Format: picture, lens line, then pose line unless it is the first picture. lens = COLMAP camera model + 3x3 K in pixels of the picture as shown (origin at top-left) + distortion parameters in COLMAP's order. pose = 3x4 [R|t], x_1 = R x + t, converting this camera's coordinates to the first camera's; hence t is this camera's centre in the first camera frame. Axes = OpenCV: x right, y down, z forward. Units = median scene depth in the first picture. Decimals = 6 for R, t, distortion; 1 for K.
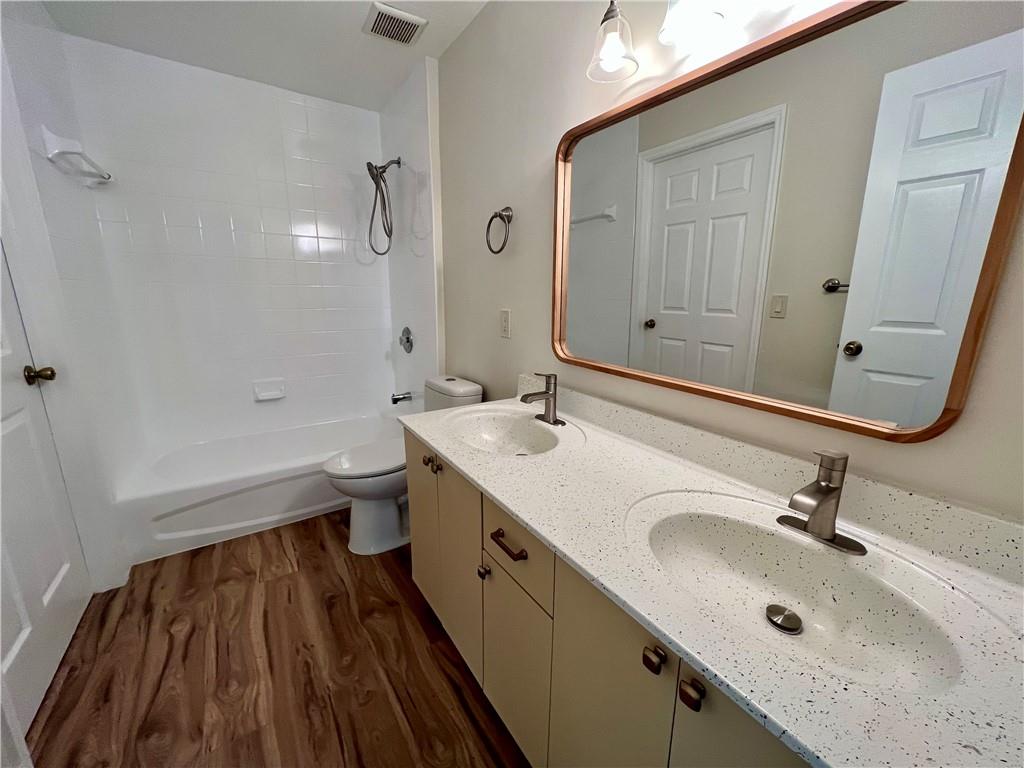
lens RADIAL K [[409.9, 0, 510.1], [0, 409.9, 378.3], [0, 0, 1]] dist [-0.000127, -0.000184]
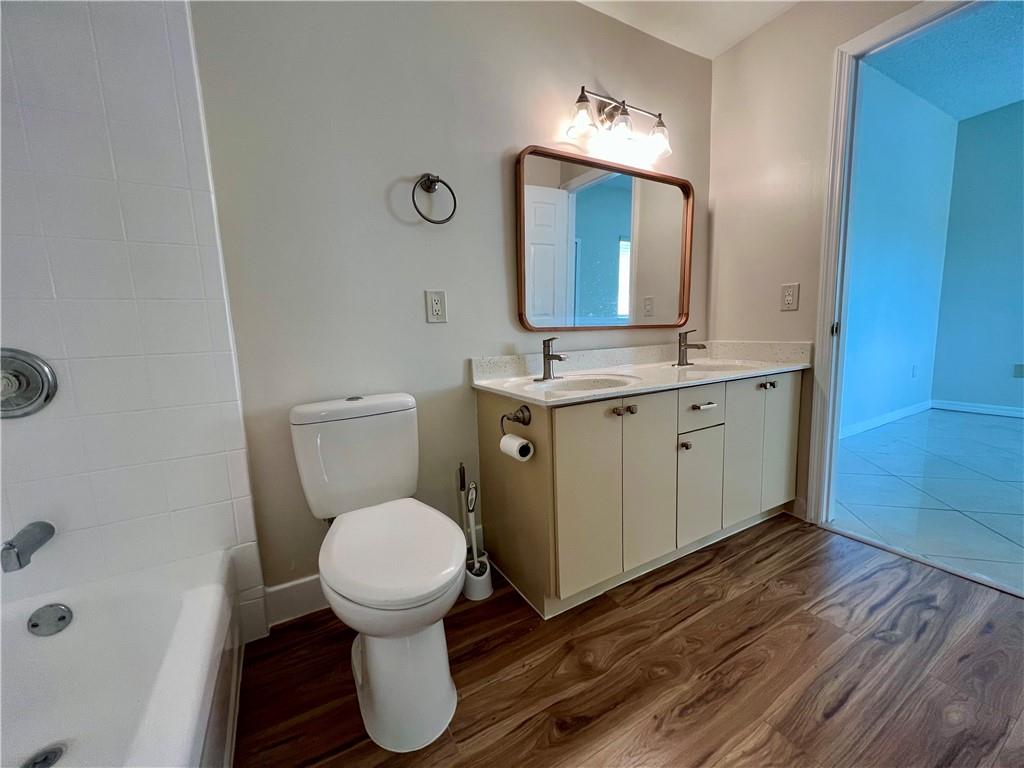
lens RADIAL K [[409.9, 0, 512.4], [0, 409.9, 382.6], [0, 0, 1]] dist [-0.000127, -0.000184]
pose [[0.062292, -0.132798, 0.989184, -1.020167], [0.231562, 0.965987, 0.115101, -0.049595], [-0.970824, 0.221887, 0.090924, 0.944965]]
